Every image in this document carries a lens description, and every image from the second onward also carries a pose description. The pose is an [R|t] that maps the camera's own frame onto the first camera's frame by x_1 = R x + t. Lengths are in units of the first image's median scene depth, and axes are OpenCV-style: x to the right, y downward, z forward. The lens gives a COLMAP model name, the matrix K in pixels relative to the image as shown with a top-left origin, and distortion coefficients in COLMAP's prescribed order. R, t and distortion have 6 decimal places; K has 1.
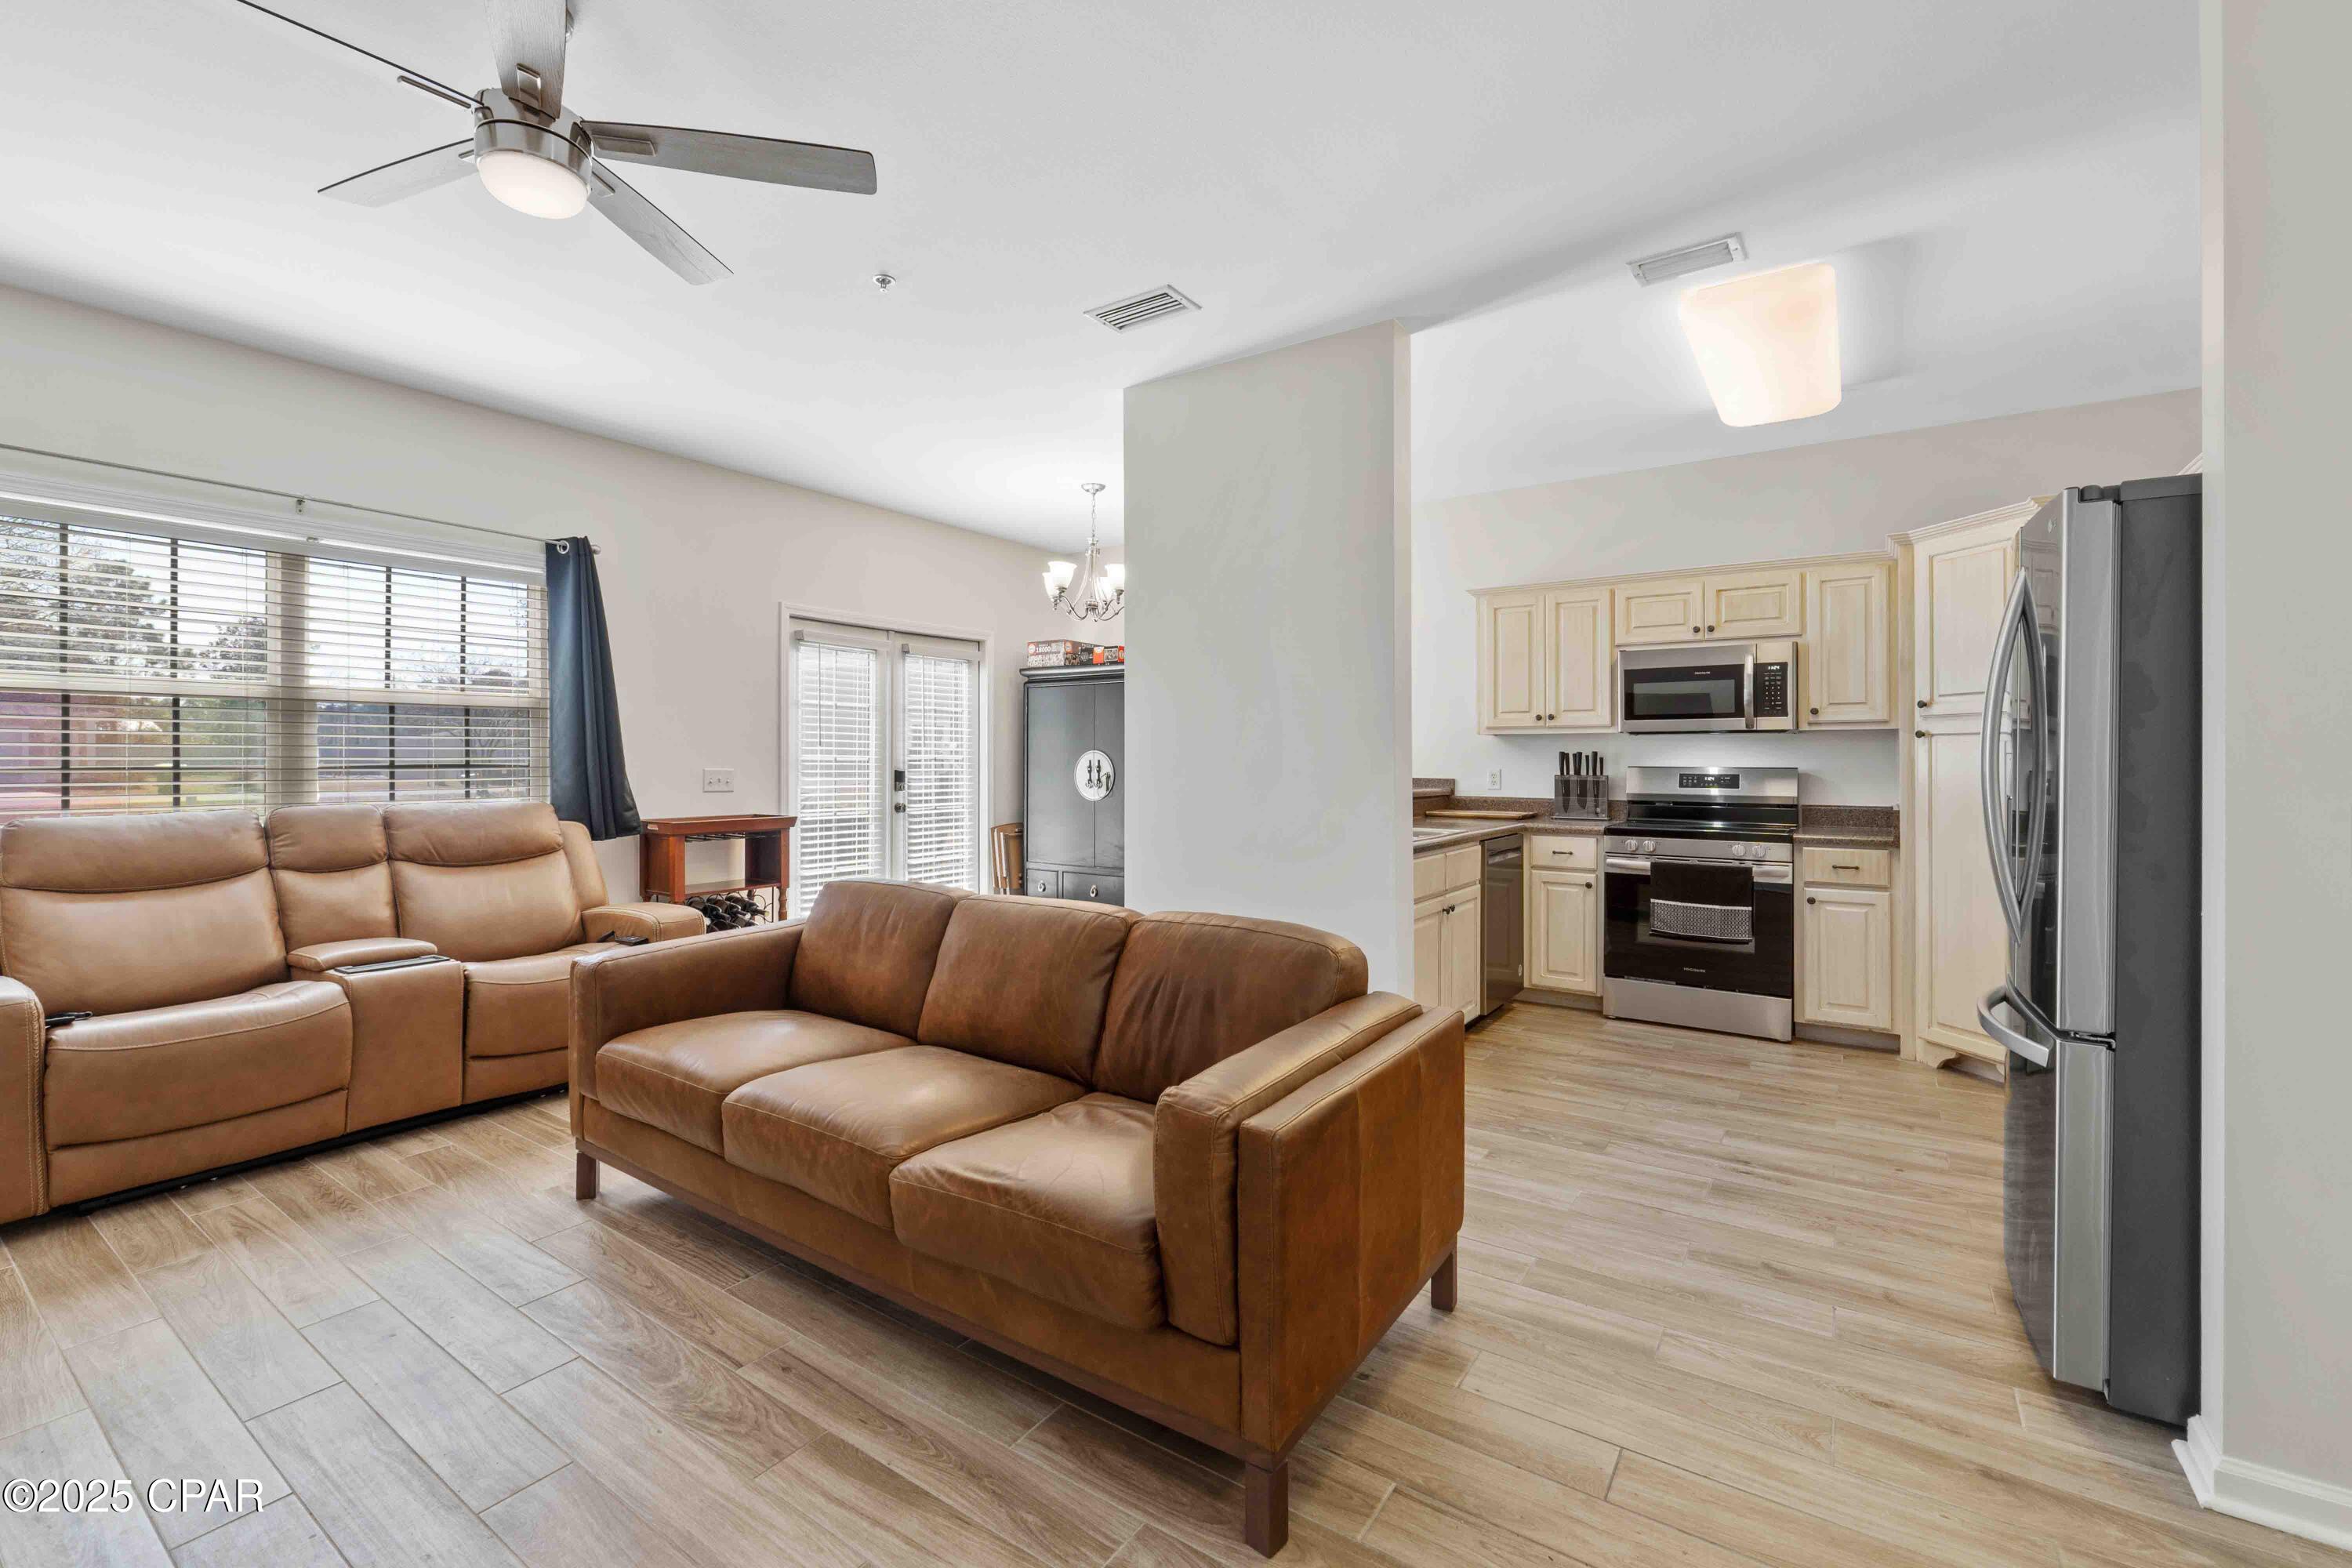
lens RADIAL K [[1004.0, 0, 1177.0], [0, 1004.0, 758.9], [0, 0, 1]] dist [-0.003189, -0.000226]
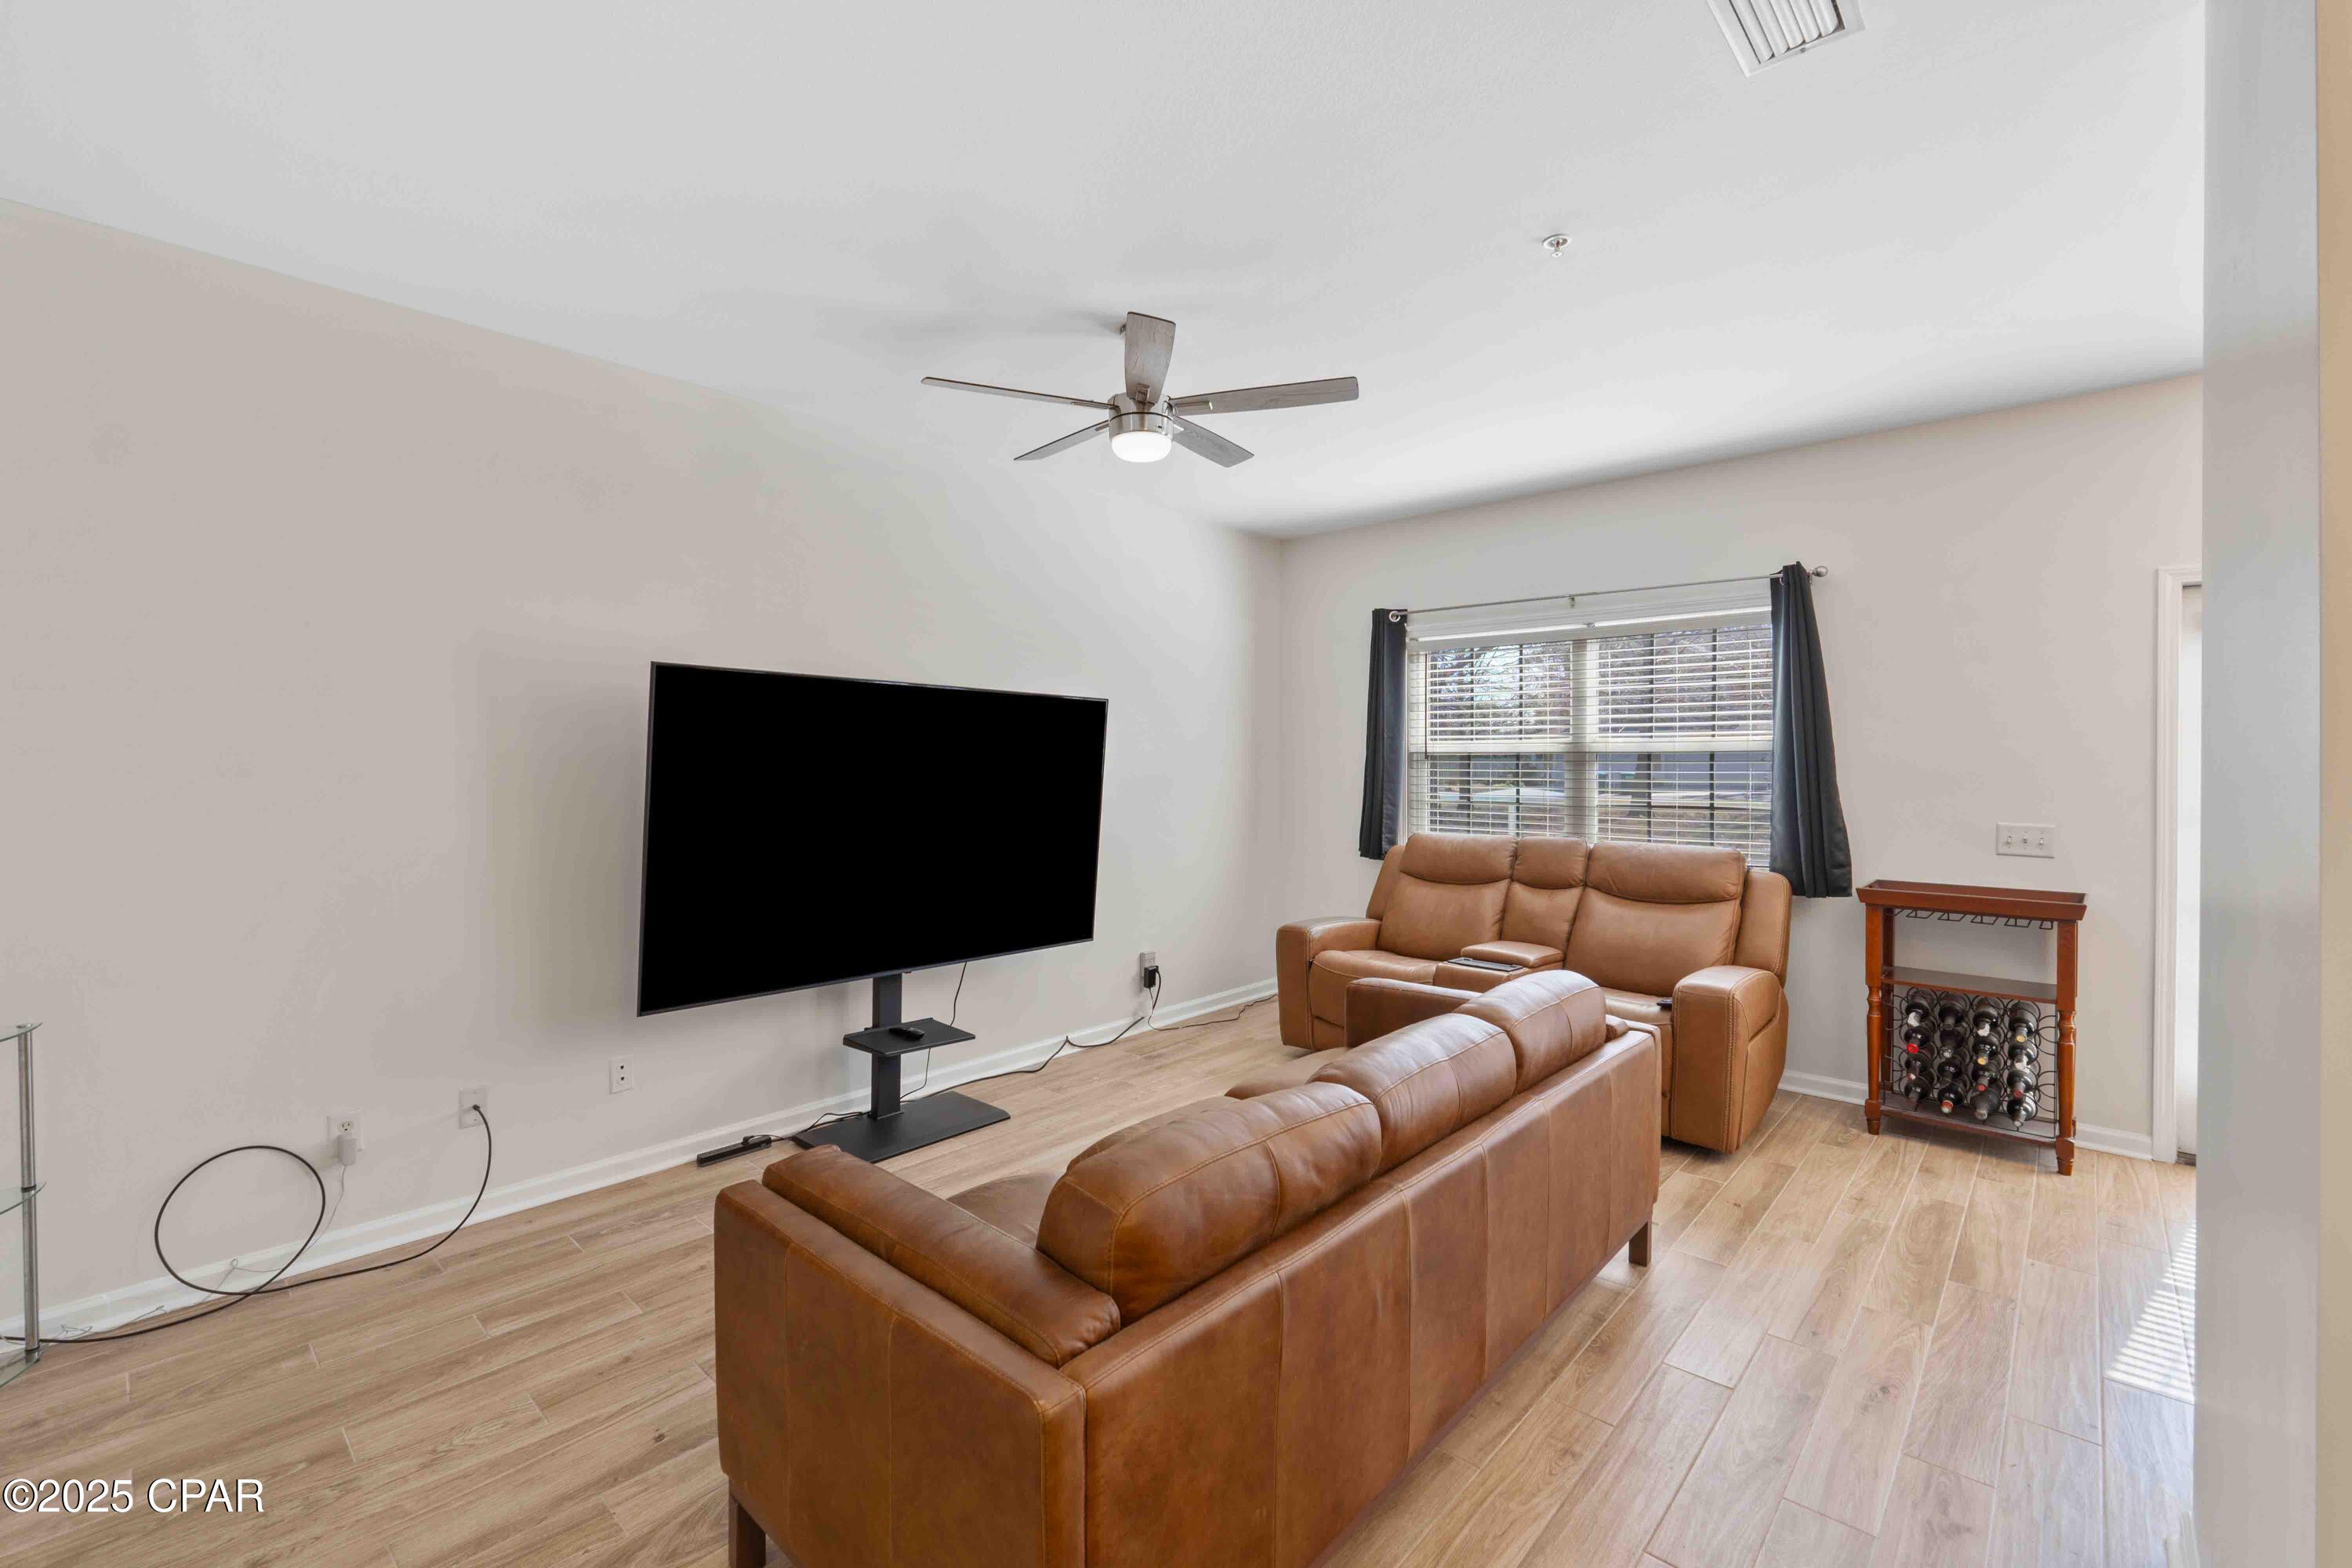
lens RADIAL K [[995.1, 0, 1178.7], [0, 995.1, 775.9], [0, 0, 1]] dist [-0.001829, -0.000231]
pose [[-0.130584, 0.015092, -0.991322, 0.386635], [-0.003626, 0.999870, 0.015699, -0.040473], [0.991431, 0.005645, -0.130513, 0.562819]]
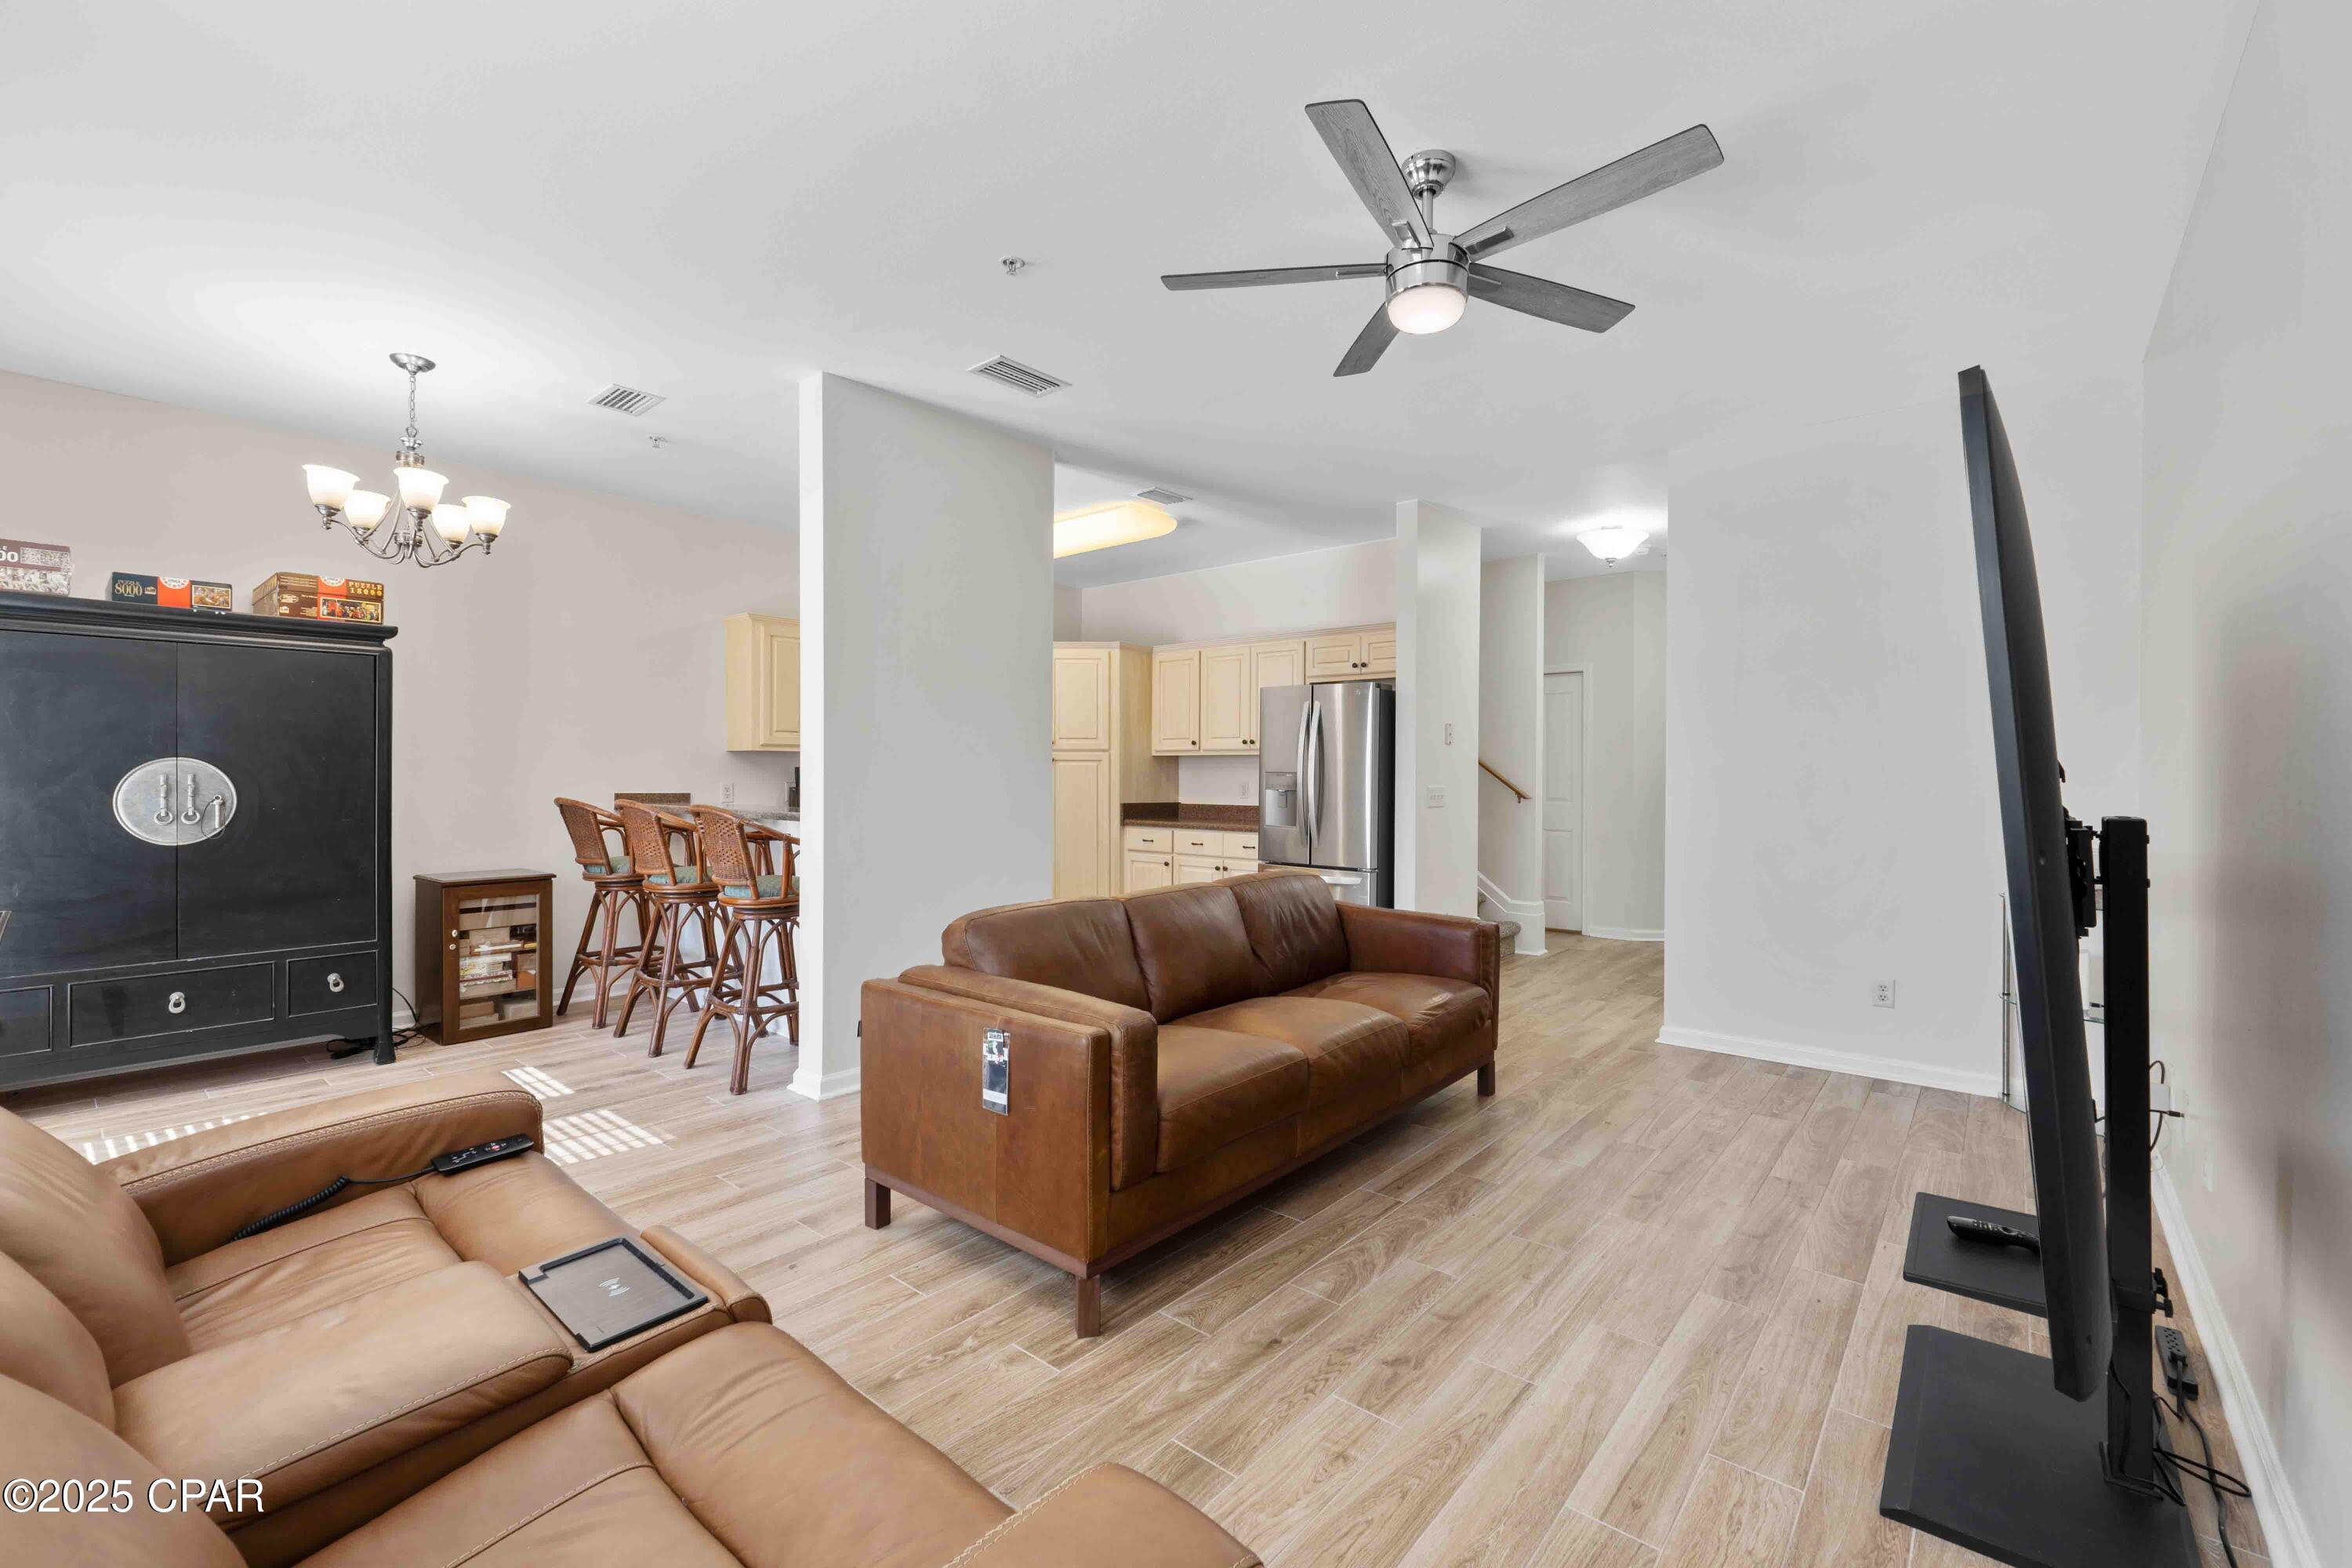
lens RADIAL K [[982.6, 0, 1187.5], [0, 982.6, 770.9], [0, 0, 1]] dist [-0.013645, -0.000070]
pose [[0.093110, 0.002244, 0.995653, -0.832577], [-0.003258, 0.999993, -0.001949, -0.001981], [-0.995651, -0.003062, 0.093116, 0.526618]]
